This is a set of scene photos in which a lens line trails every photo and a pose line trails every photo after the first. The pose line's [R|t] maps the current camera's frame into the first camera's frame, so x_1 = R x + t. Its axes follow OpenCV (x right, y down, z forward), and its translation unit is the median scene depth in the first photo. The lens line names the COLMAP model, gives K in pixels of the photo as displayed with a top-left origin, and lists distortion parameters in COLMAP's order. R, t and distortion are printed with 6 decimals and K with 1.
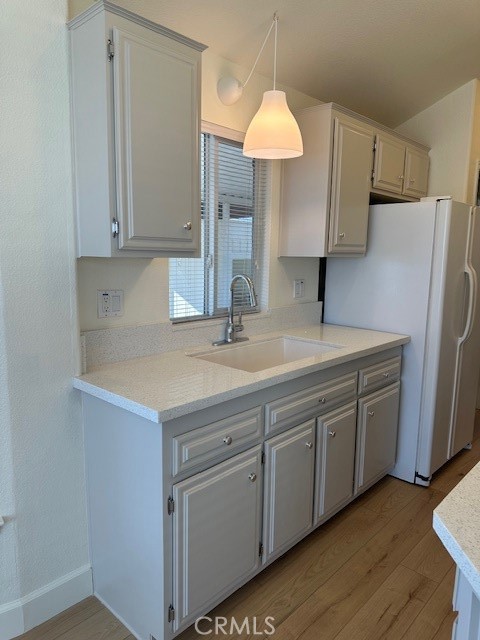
lens RADIAL K [[450.0, 0, 240.0], [0, 450.0, 315.6], [0, 0, 1]] dist [0.085829, -0.097488]
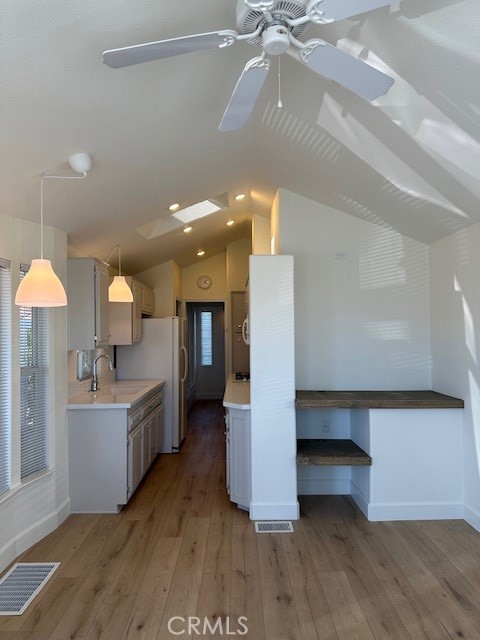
lens RADIAL K [[453.1, 0, 242.3], [0, 453.1, 323.3], [0, 0, 1]] dist [0.073743, -0.097807]
pose [[0.724558, -0.012034, 0.689109, -1.070084], [0.119518, 0.986893, -0.108432, 0.073381], [-0.678772, 0.160926, 0.716500, -1.038486]]
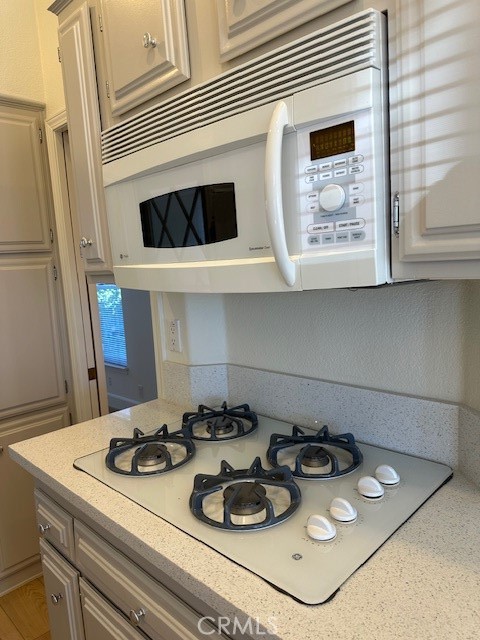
lens RADIAL K [[450.0, 0, 240.0], [0, 450.0, 315.6], [0, 0, 1]] dist [0.085829, -0.097488]
pose [[0.020122, -0.140288, 0.989906, 0.378015], [0.204610, 0.969729, 0.133269, -0.124371], [-0.978637, 0.199863, 0.048217, 0.896386]]
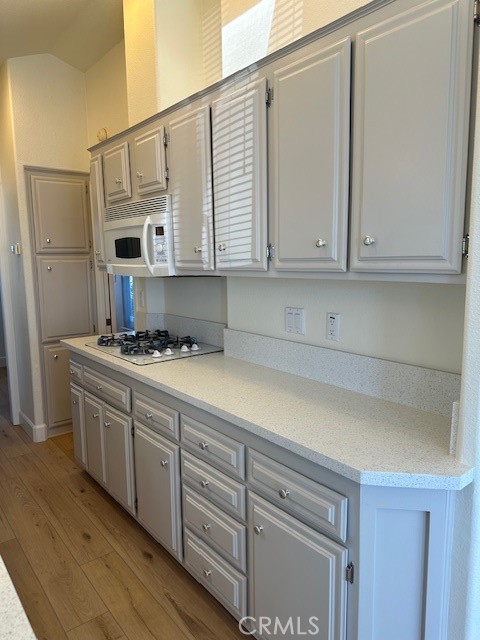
lens RADIAL K [[450.0, 0, 240.0], [0, 450.0, 315.6], [0, 0, 1]] dist [0.085829, -0.097488]
pose [[0.141872, -0.149028, 0.978603, -0.361536], [0.162939, 0.978633, 0.125411, -0.095351], [-0.976383, 0.141660, 0.163123, 0.466946]]
